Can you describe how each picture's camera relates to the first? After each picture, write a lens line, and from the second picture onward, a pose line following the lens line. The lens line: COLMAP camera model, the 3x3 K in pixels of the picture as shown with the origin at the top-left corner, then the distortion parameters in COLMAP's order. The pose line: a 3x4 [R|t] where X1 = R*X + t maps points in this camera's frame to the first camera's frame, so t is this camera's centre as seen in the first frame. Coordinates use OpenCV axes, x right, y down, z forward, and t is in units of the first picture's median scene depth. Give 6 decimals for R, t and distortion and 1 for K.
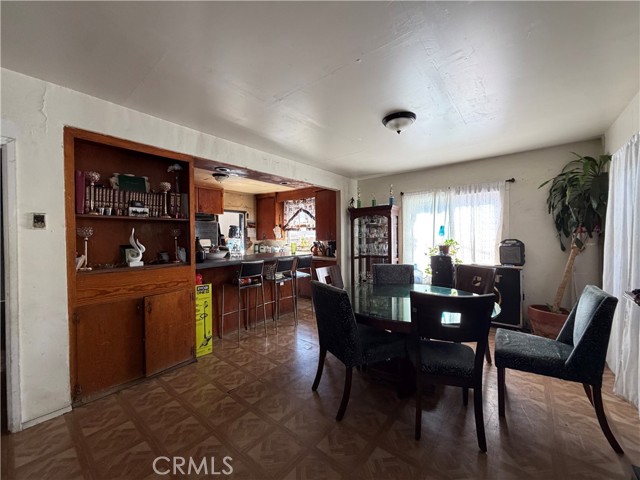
lens RADIAL K [[257.6, 0, 320.4], [0, 257.6, 239.8], [0, 0, 1]] dist [0.000789, 0.000014]
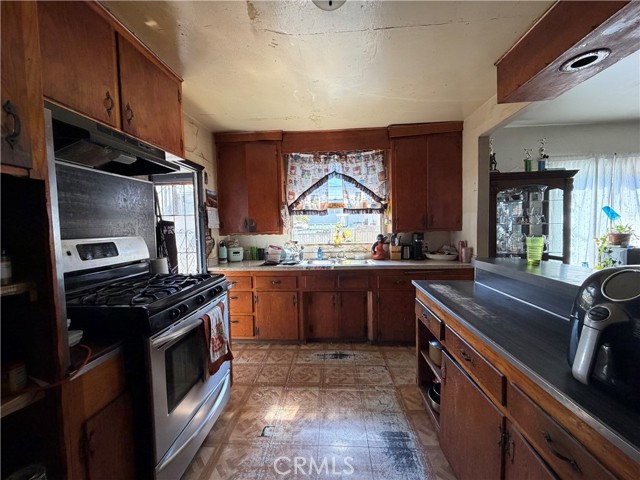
lens RADIAL K [[257.6, 0, 319.7], [0, 257.6, 240.7], [0, 0, 1]] dist [0.000789, 0.000014]
pose [[0.823597, -0.041567, 0.565651, -0.391641], [0.023170, 0.998944, 0.039672, -0.003098], [-0.566702, -0.019567, 0.823690, 0.572253]]
